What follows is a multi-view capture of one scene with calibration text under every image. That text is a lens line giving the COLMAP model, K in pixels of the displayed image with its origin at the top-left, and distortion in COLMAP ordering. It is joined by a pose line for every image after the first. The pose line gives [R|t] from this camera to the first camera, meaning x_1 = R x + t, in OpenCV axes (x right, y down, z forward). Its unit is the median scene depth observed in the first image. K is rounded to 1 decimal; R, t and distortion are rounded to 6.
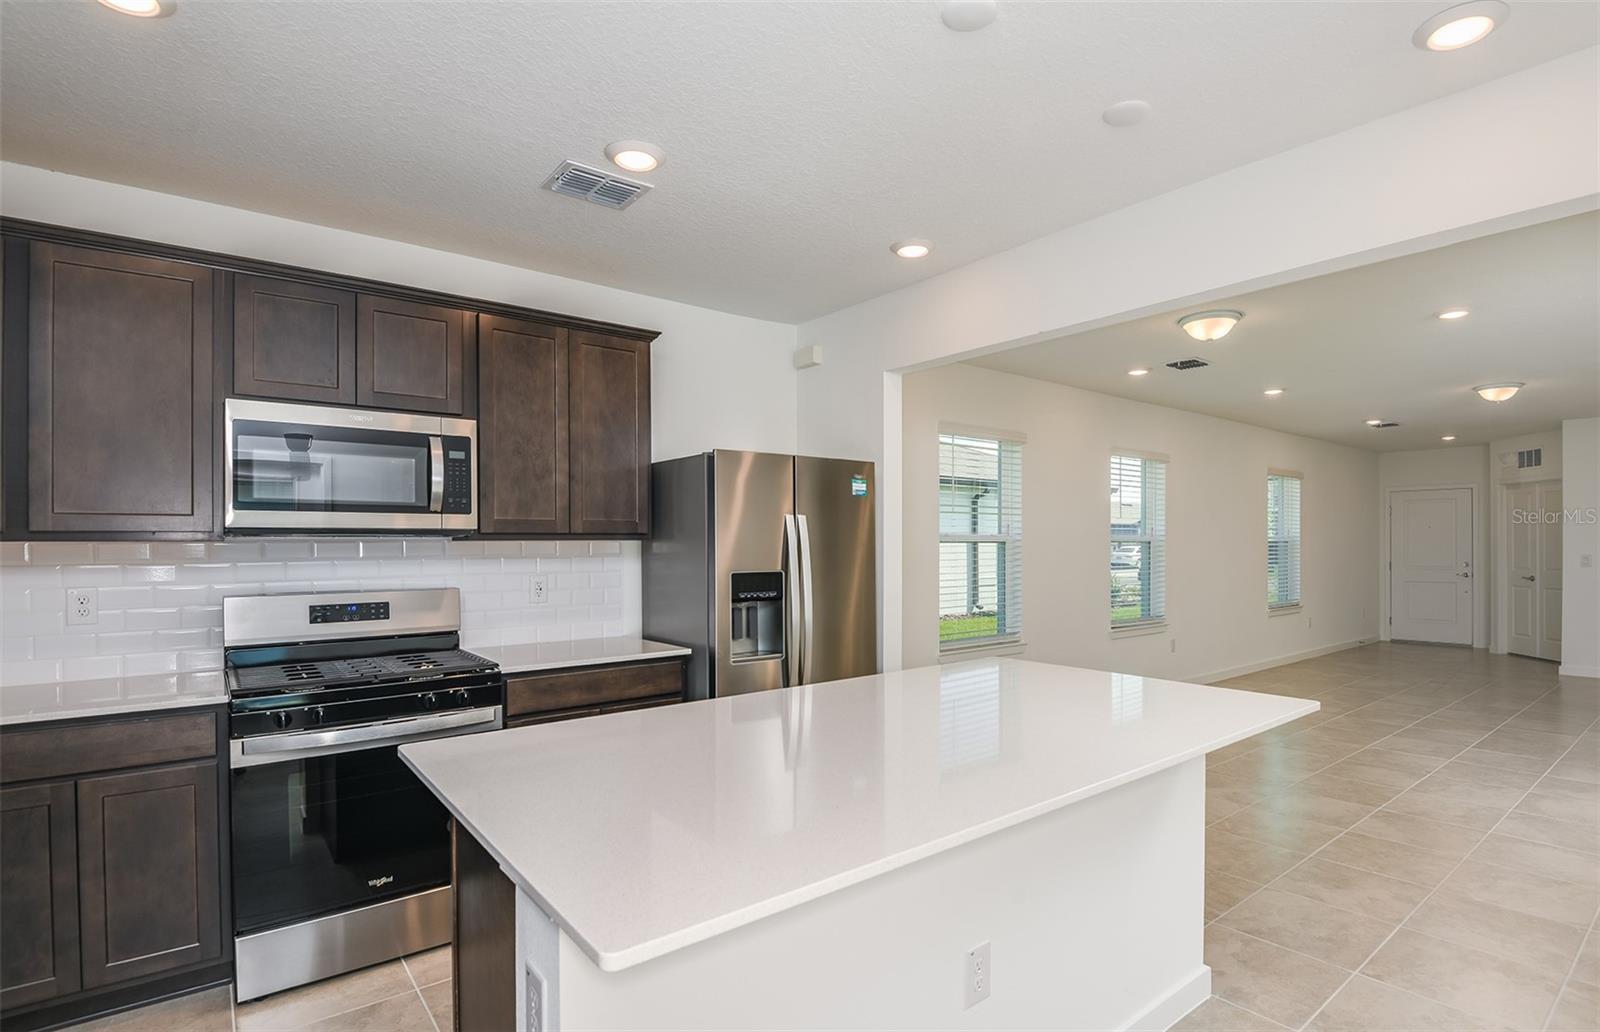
lens RADIAL K [[778.5, 0, 847.2], [0, 778.5, 544.1], [0, 0, 1]] dist [-0.013780, -0.005645]
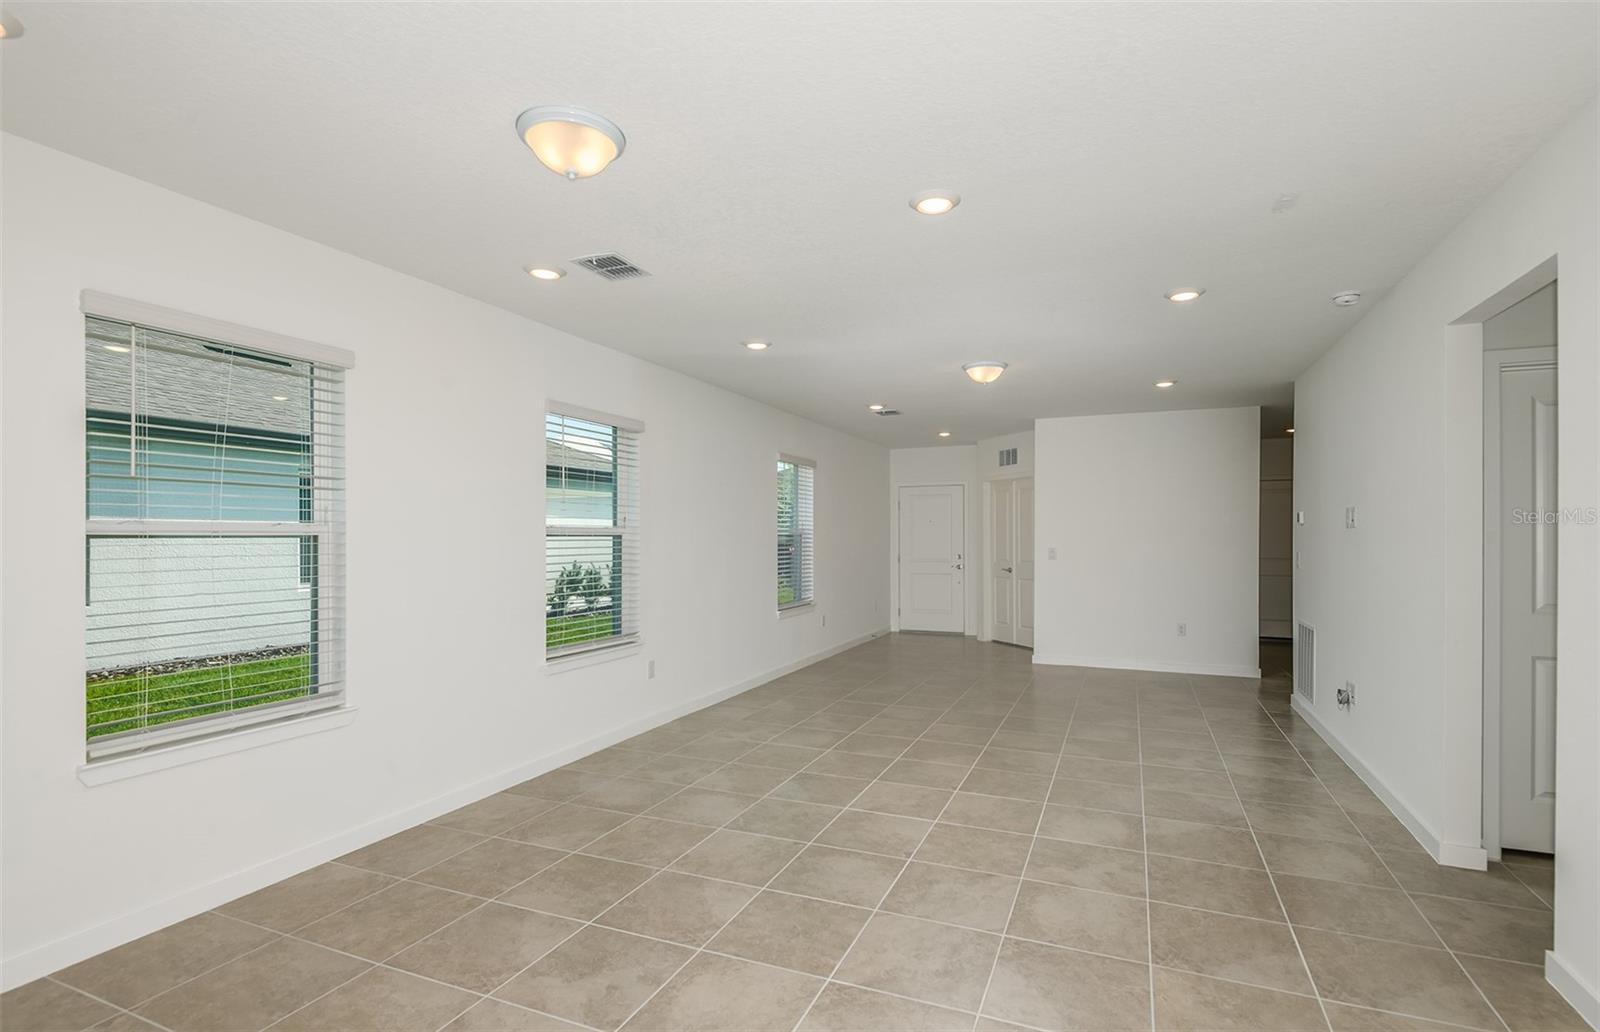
lens RADIAL K [[730.8, 0, 820.1], [0, 730.8, 538.0], [0, 0, 1]] dist [0.001502, -0.000531]
pose [[0.885451, -0.000592, 0.464733, 0.568568], [-0.000549, 0.999997, 0.002319, -0.004820], [-0.464733, -0.002309, 0.885448, 0.676950]]
